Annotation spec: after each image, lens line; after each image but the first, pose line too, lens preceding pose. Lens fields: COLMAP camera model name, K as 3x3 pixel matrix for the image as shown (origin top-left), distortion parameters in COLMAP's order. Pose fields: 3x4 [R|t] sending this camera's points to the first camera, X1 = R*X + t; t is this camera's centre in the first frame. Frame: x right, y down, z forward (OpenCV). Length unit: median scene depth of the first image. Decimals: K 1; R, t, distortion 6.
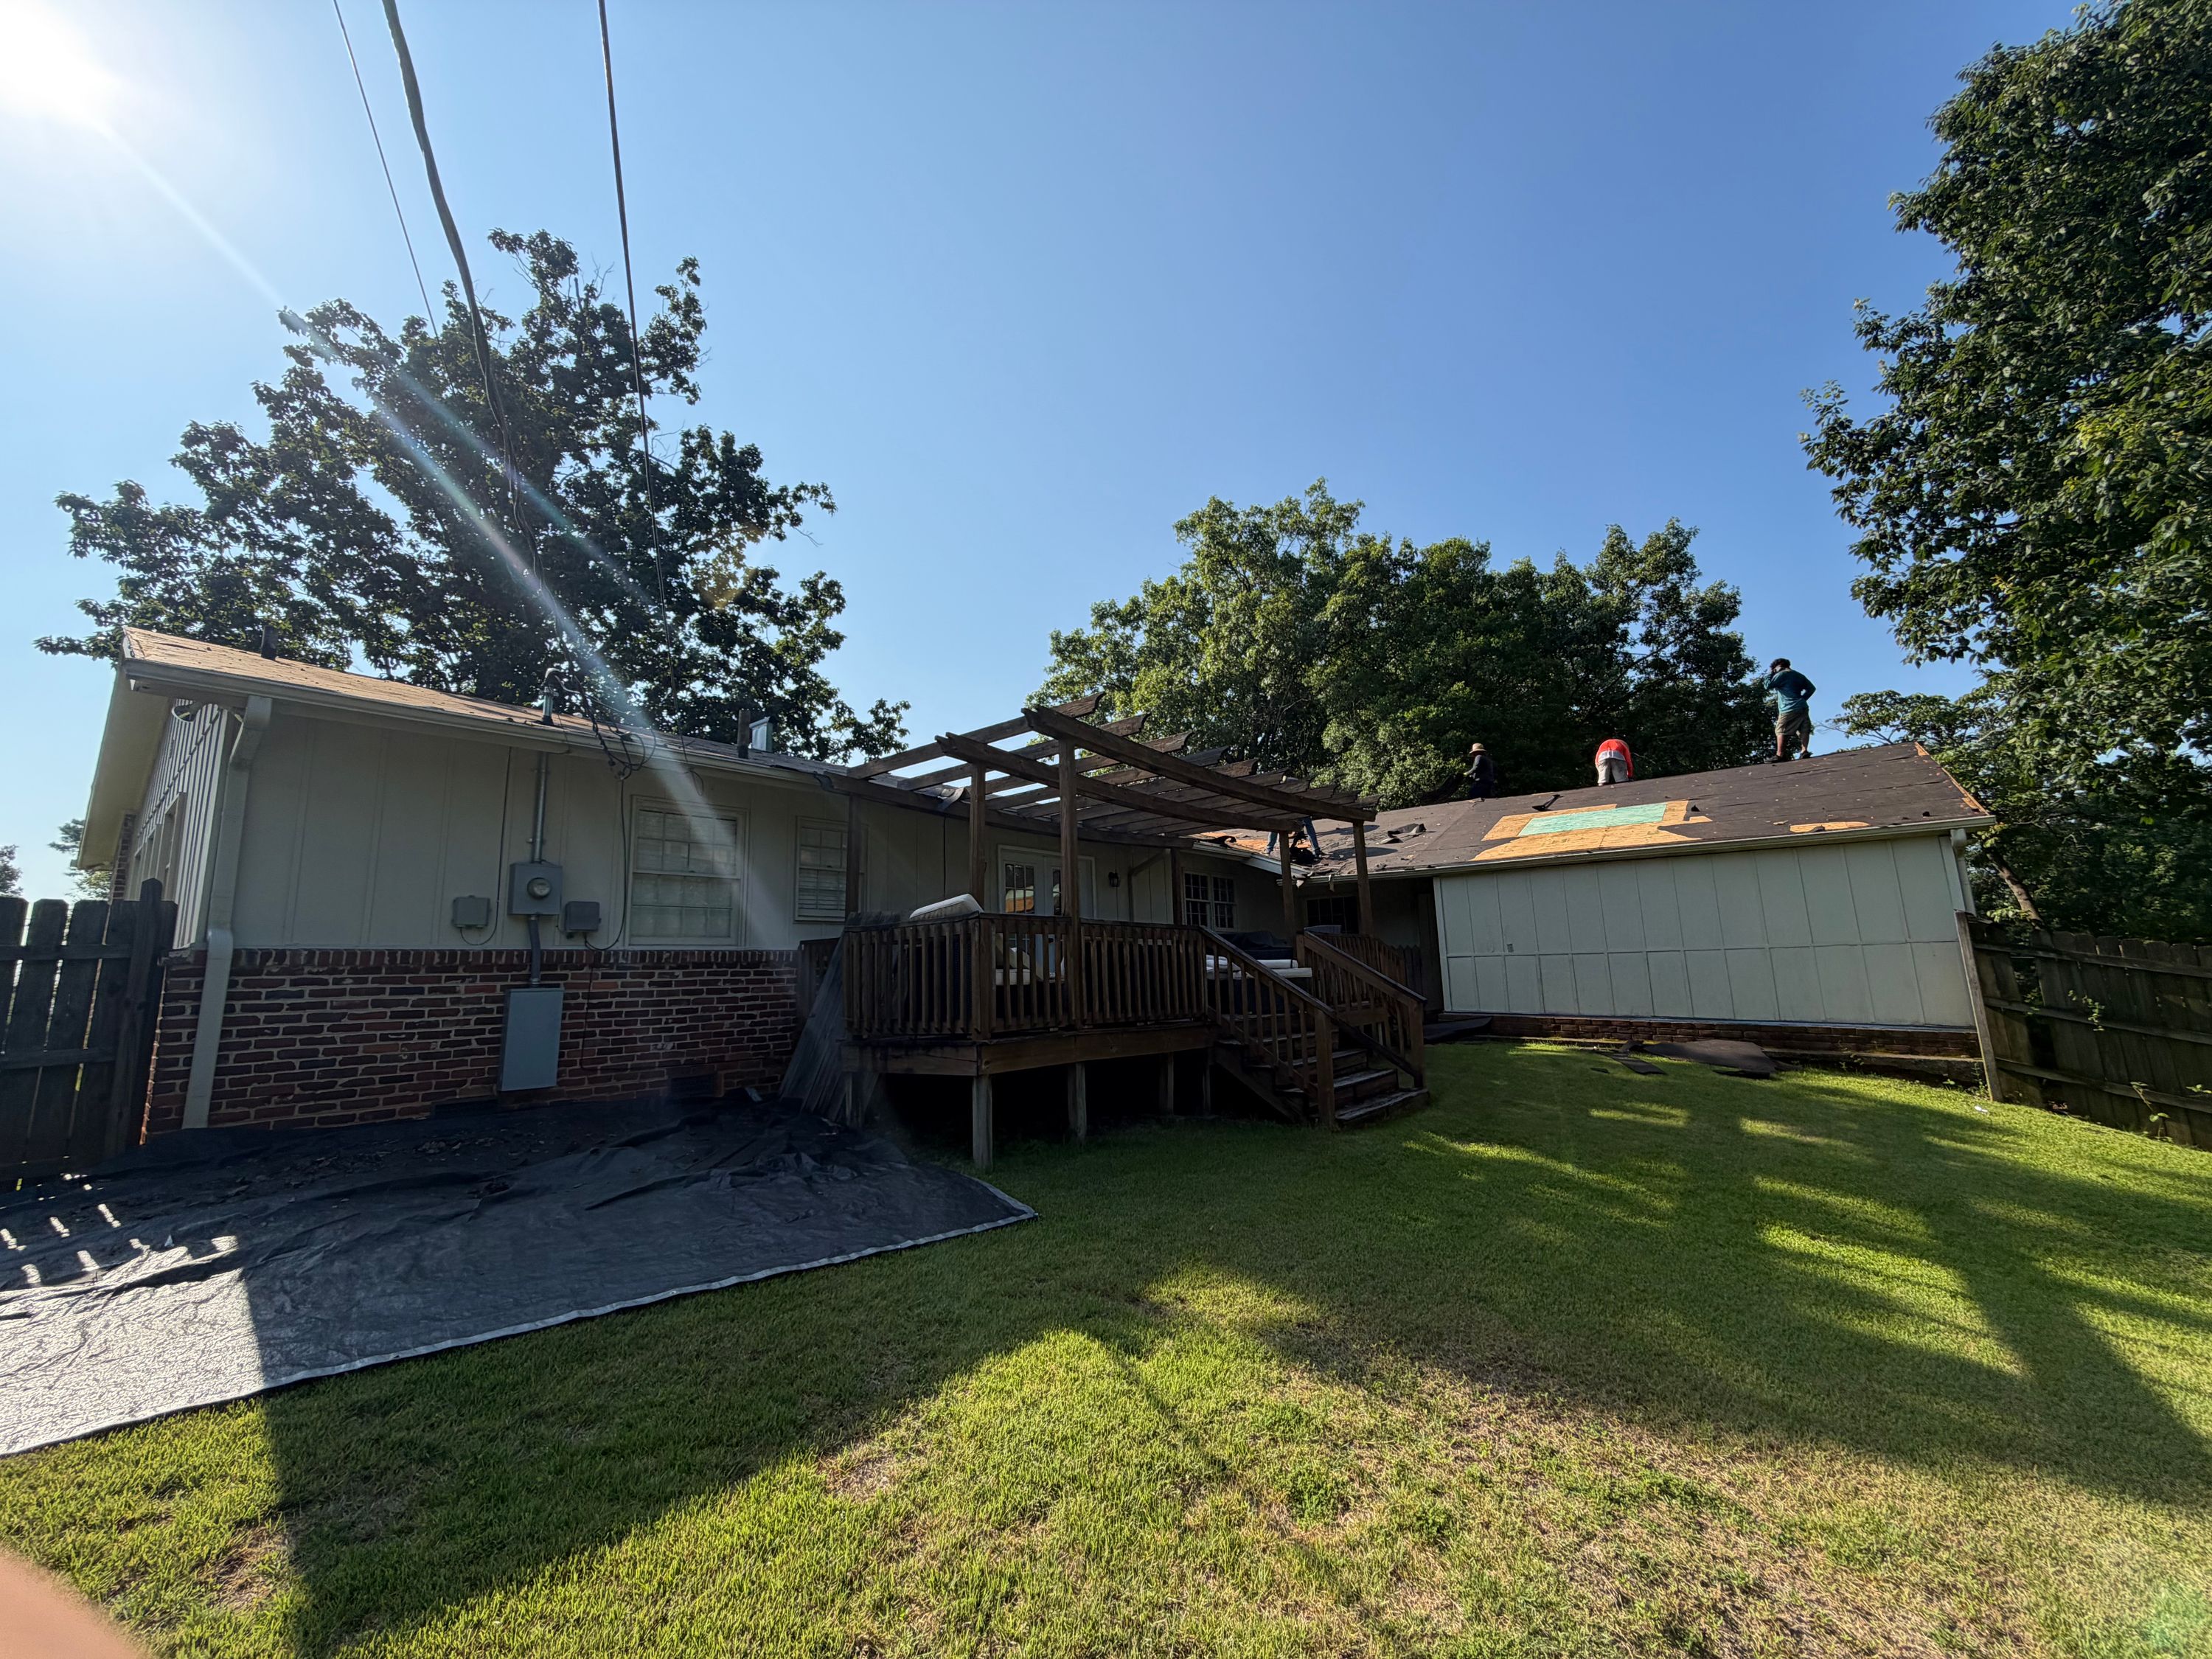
lens RADIAL K [[866.9, 0, 1101.8], [0, 866.9, 823.9], [0, 0, 1]] dist [0.030833, -0.018013]
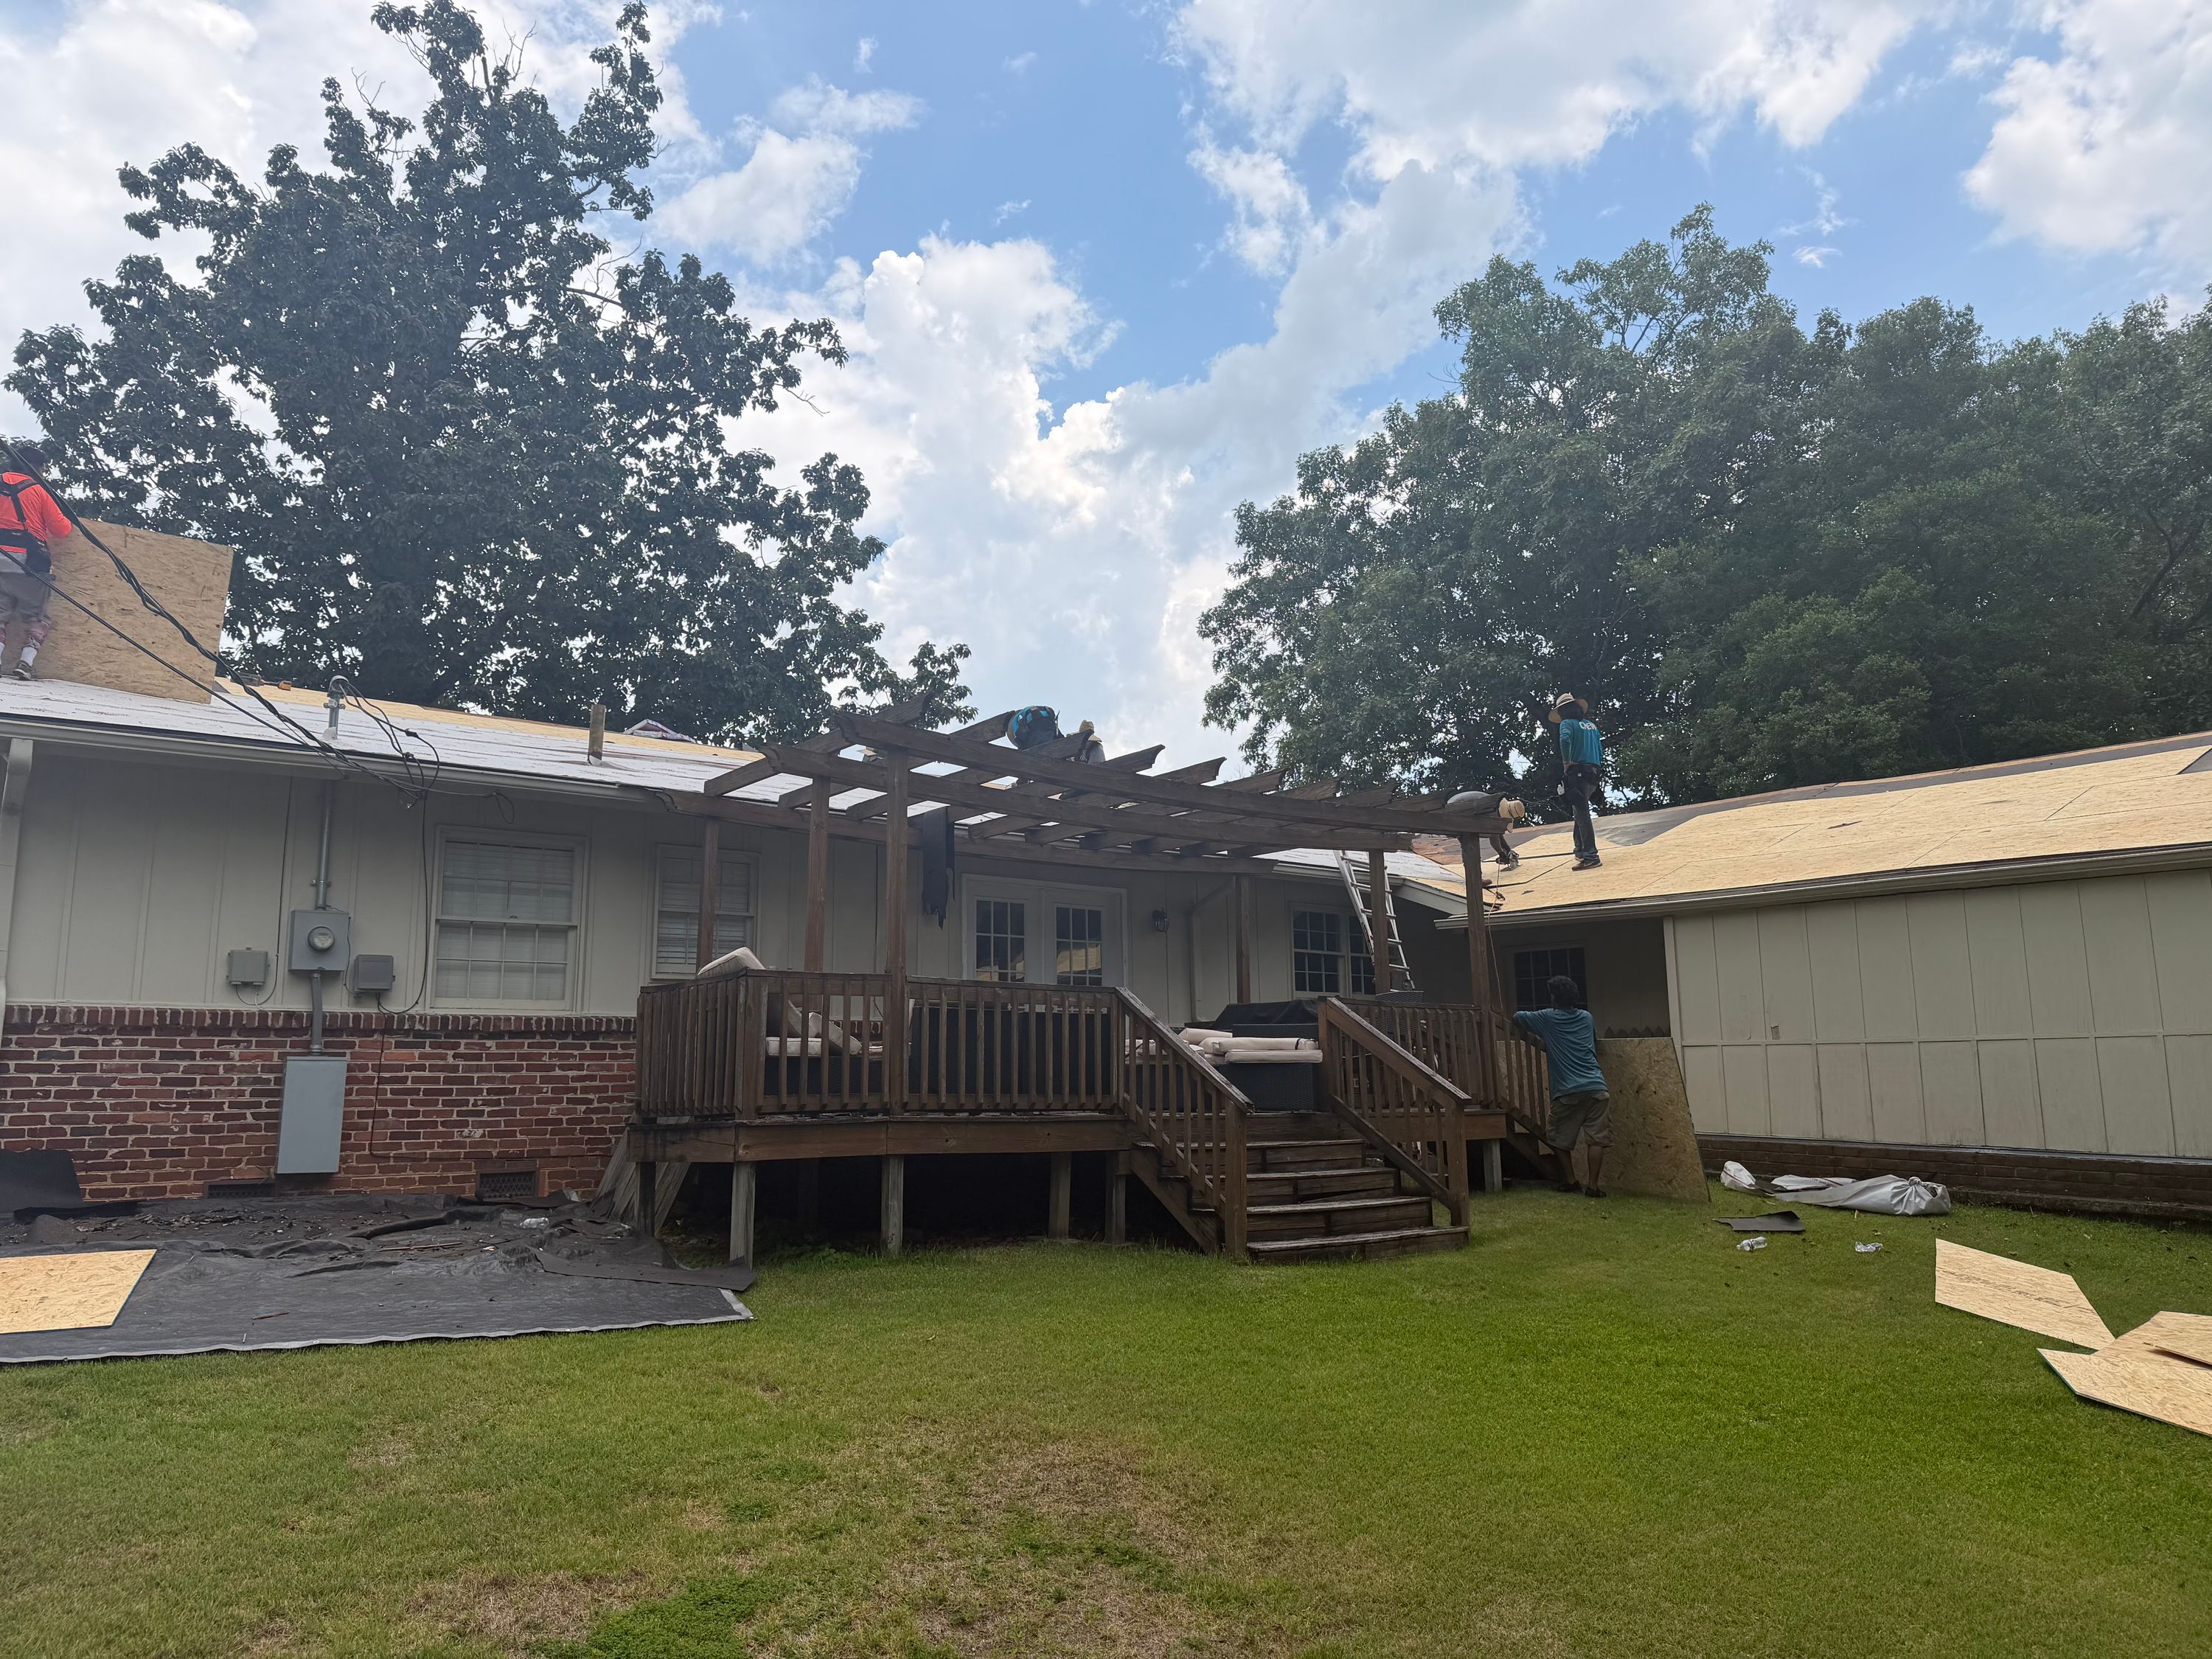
lens RADIAL K [[1517.4, 0, 1106.0], [0, 1517.4, 829.5], [0, 0, 1]] dist [0.099839, -0.130934]
pose [[0.976298, -0.015618, -0.215867, 0.256020], [0.017340, 0.999831, 0.006083, -0.017187], [0.215735, -0.009682, 0.976404, -0.176544]]
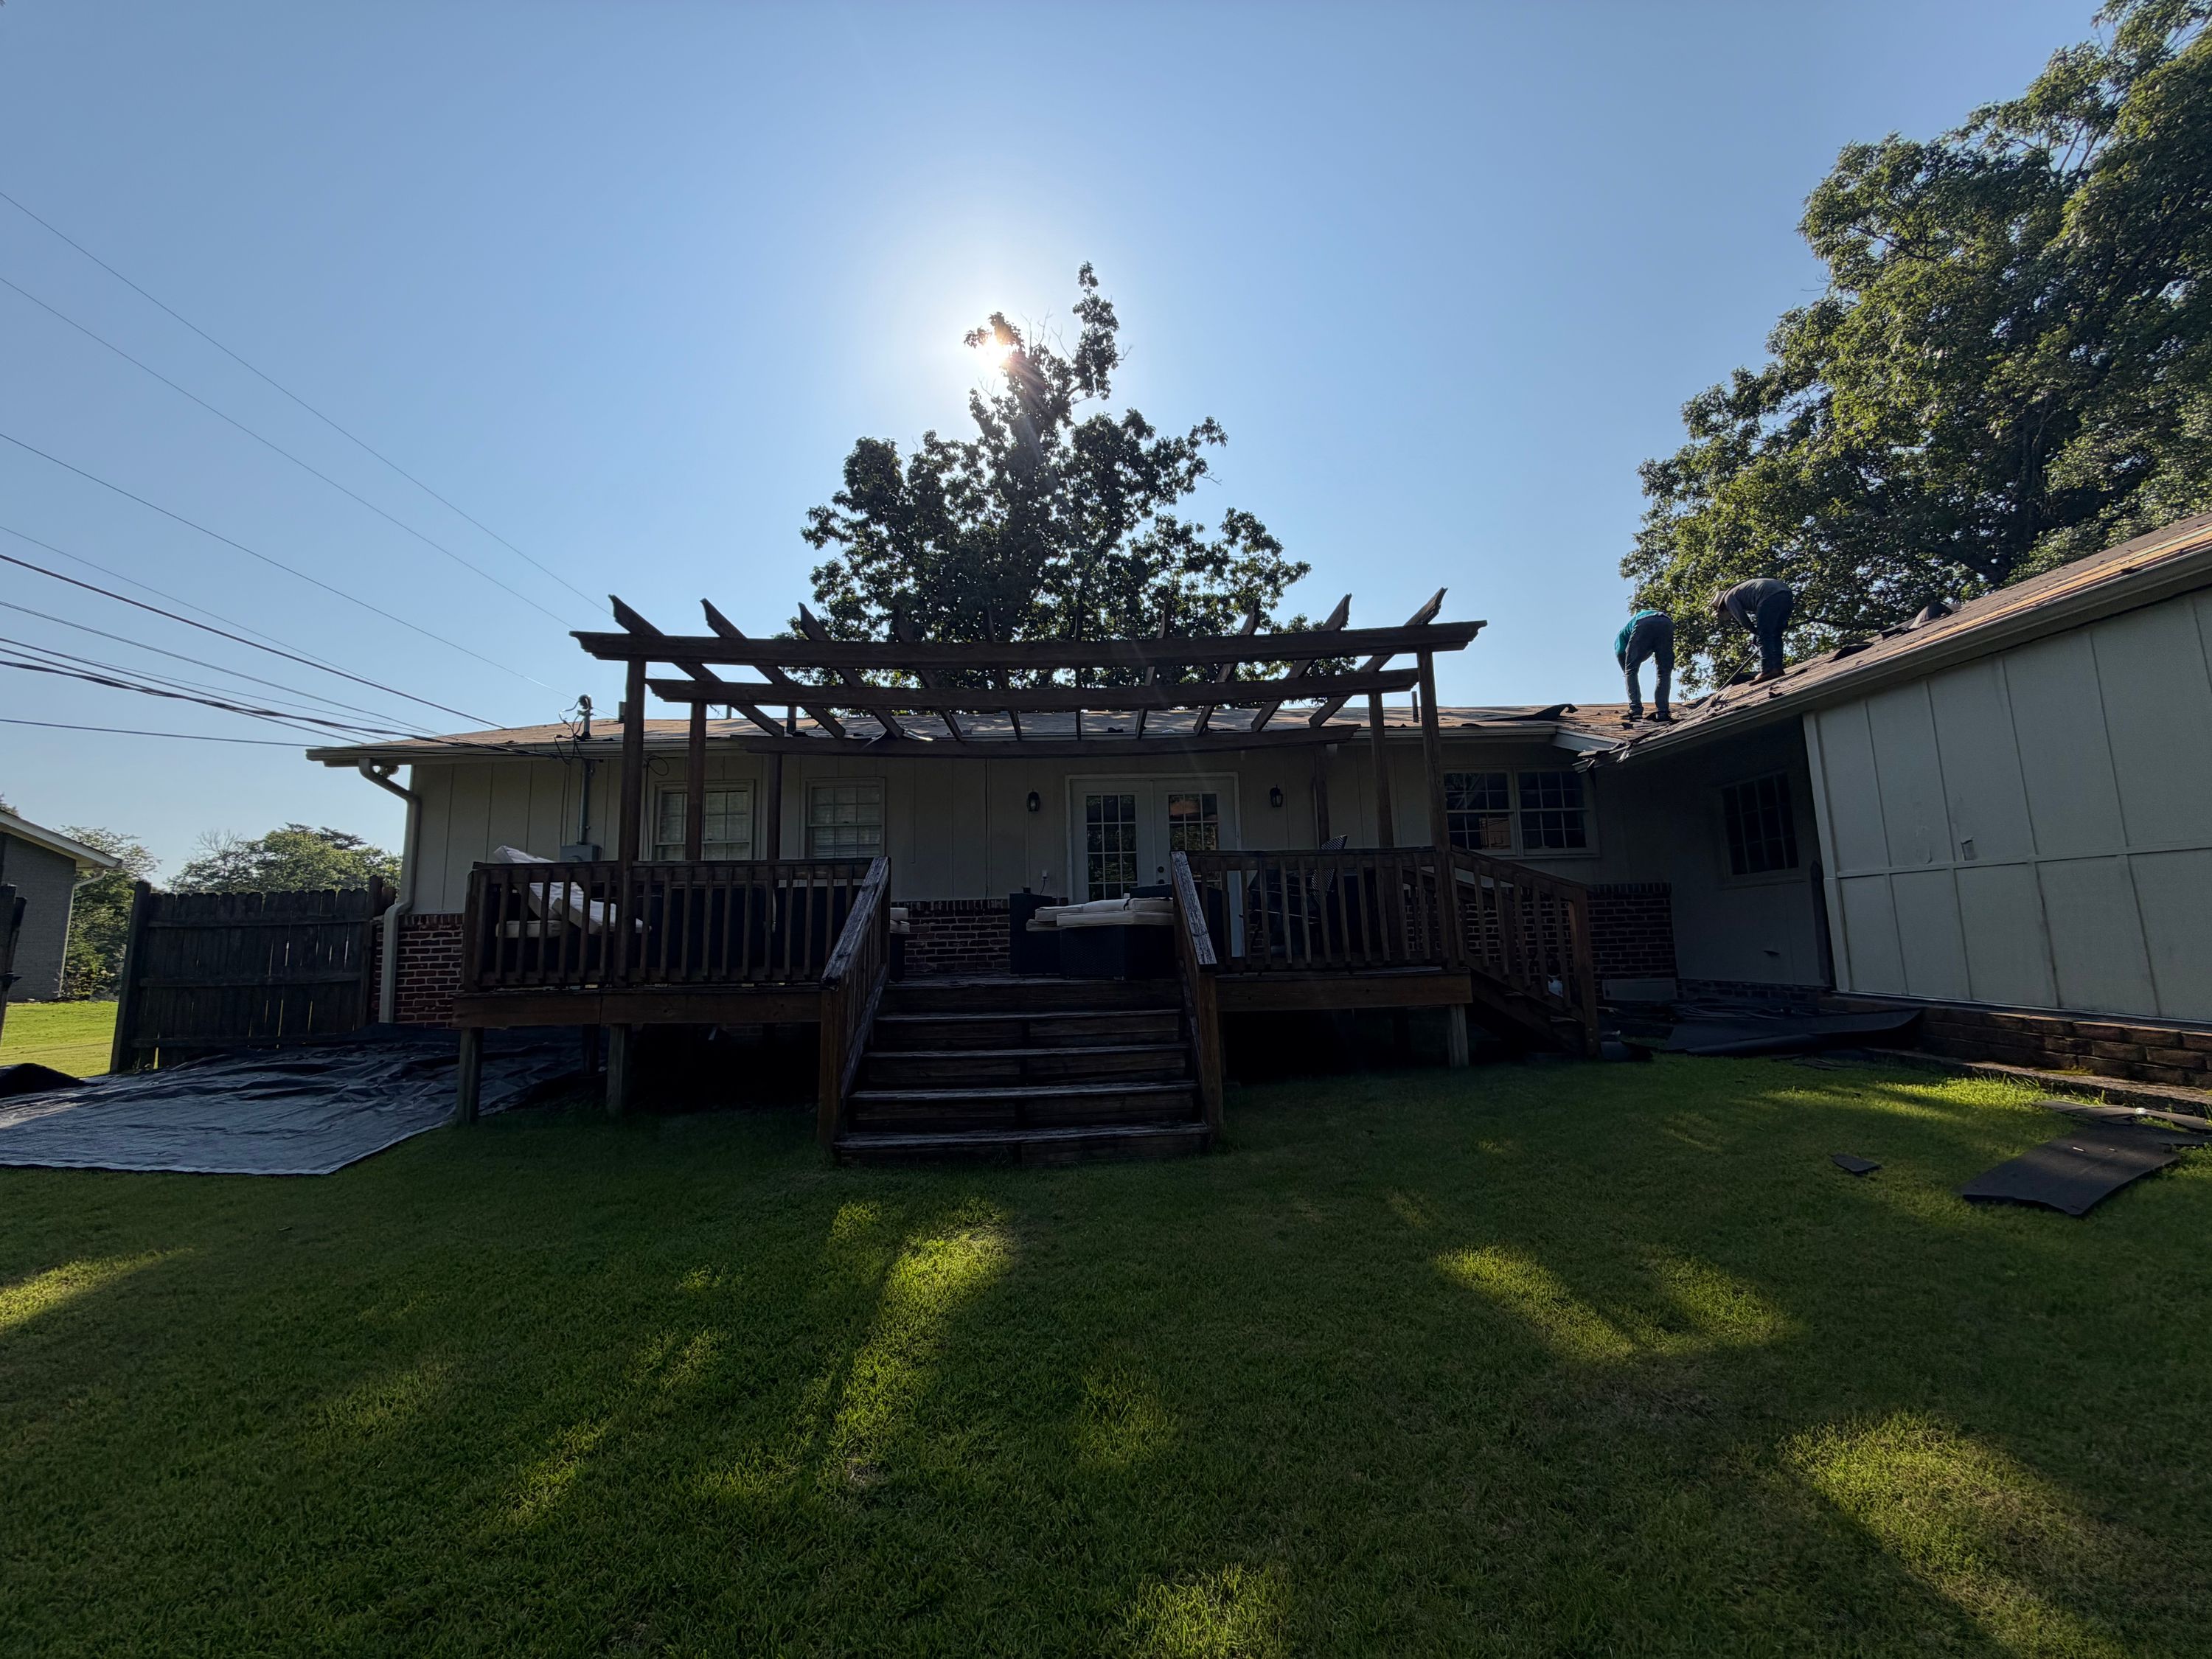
lens RADIAL K [[877.0, 0, 1106.0], [0, 877.0, 829.5], [0, 0, 1]] dist [-0.002590, -0.000251]
pose [[0.668850, -0.090618, -0.737854, 0.529864], [0.136367, 0.990657, 0.001948, 0.078664], [0.730783, -0.101922, 0.674958, 0.428853]]
